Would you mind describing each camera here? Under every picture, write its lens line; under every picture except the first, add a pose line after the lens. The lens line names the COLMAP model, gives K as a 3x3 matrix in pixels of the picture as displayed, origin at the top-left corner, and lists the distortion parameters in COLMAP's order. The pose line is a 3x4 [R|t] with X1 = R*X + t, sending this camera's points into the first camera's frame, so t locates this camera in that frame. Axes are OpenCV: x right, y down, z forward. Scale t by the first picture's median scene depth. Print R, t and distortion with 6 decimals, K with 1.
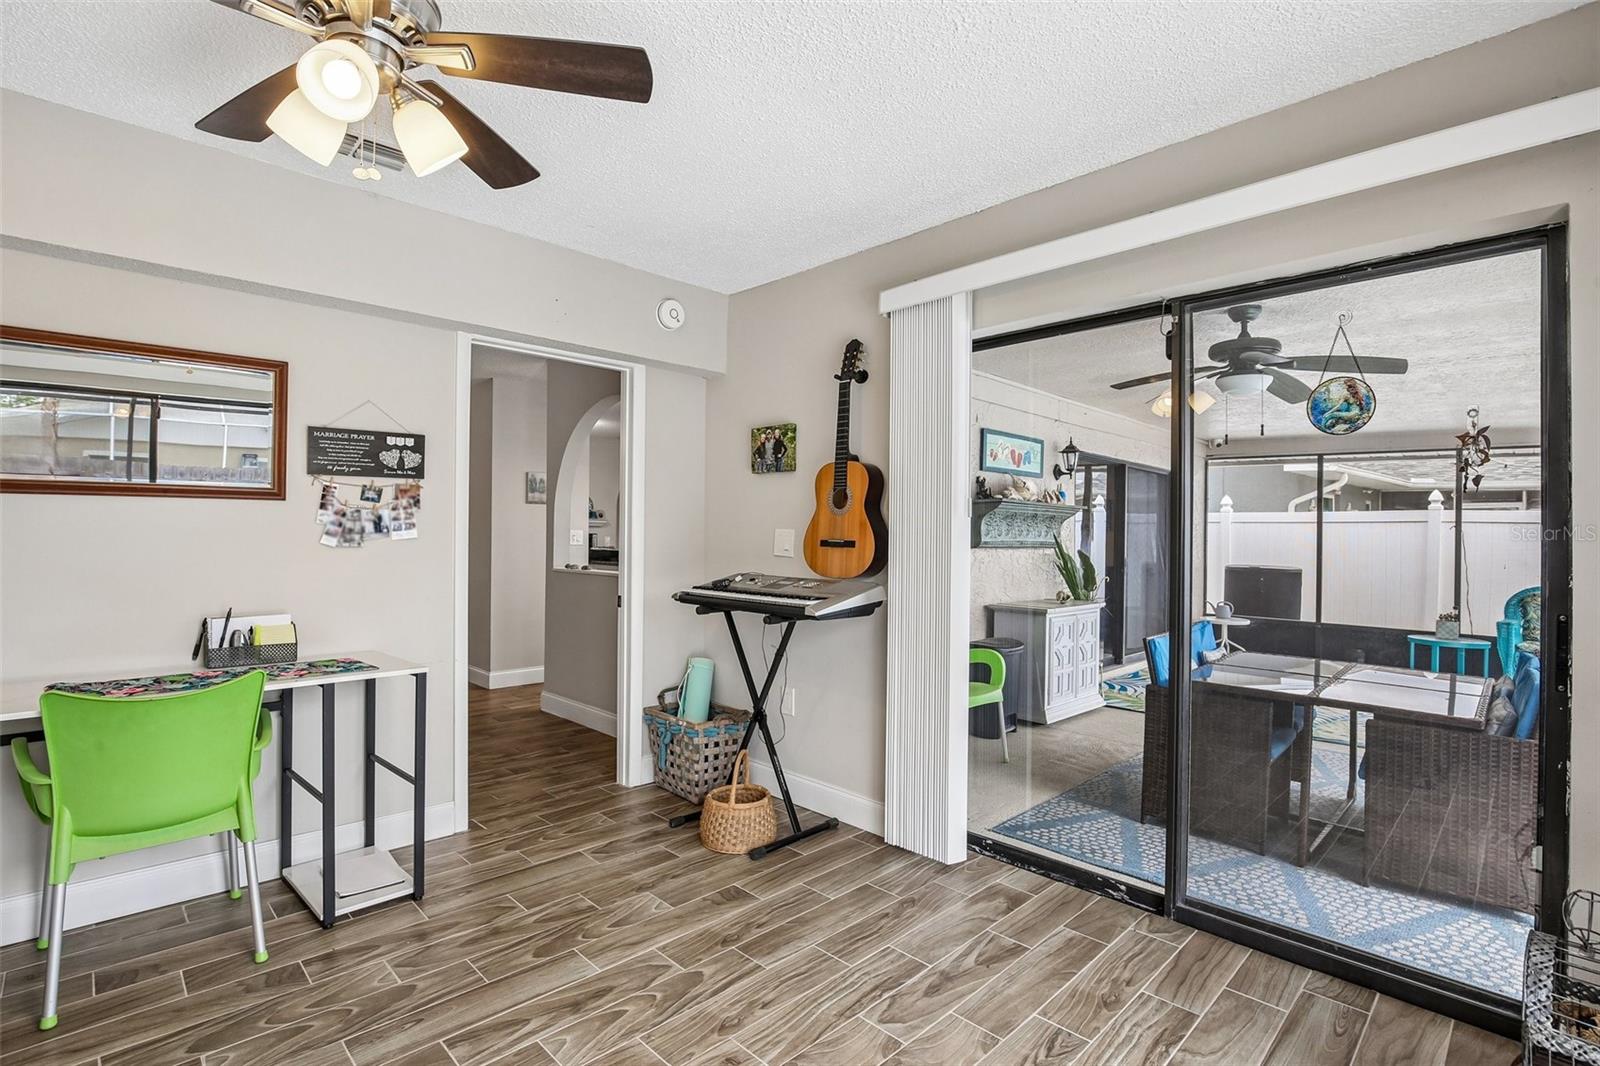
lens RADIAL K [[753.7, 0, 800.0], [0, 753.7, 533.0], [0, 0, 1]] dist [-0.032325, 0.000964]
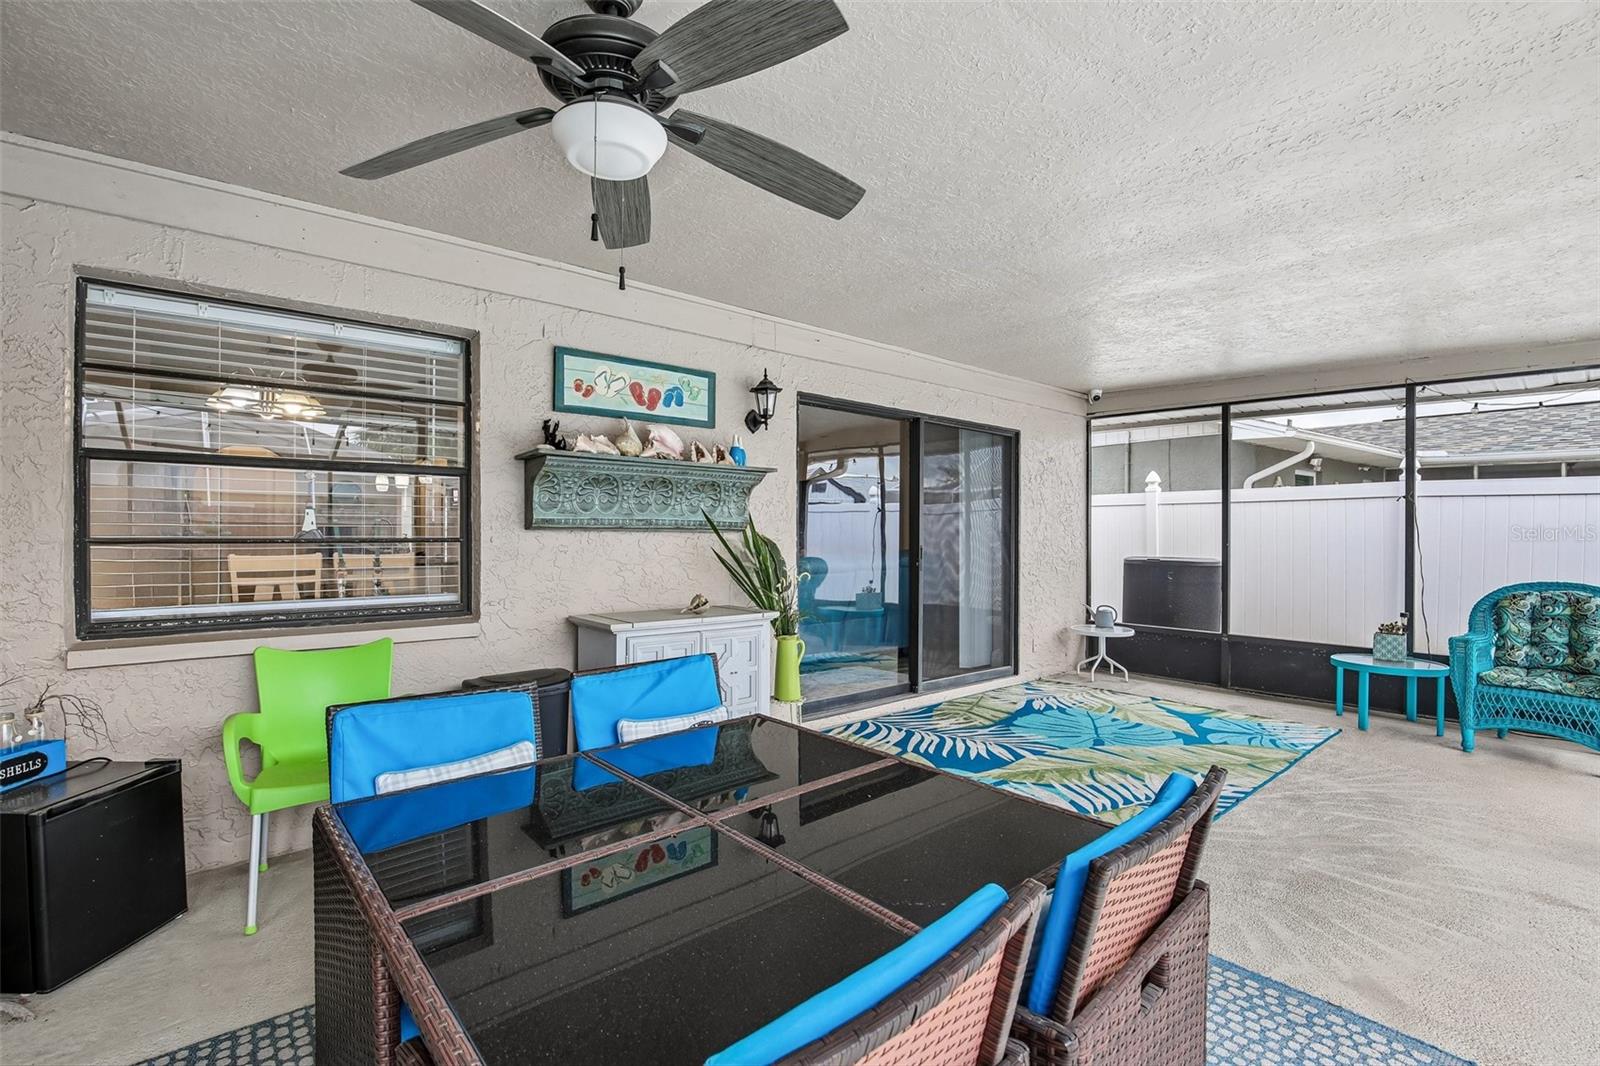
lens RADIAL K [[750.4, 0, 800.2], [0, 750.4, 513.5], [0, 0, 1]] dist [-0.025169, 0.000582]
pose [[0.998199, -0.013150, -0.058539, 0.457713], [0.011587, 0.999570, -0.026944, 0.024108], [0.058868, 0.026217, 0.997921, 0.342270]]
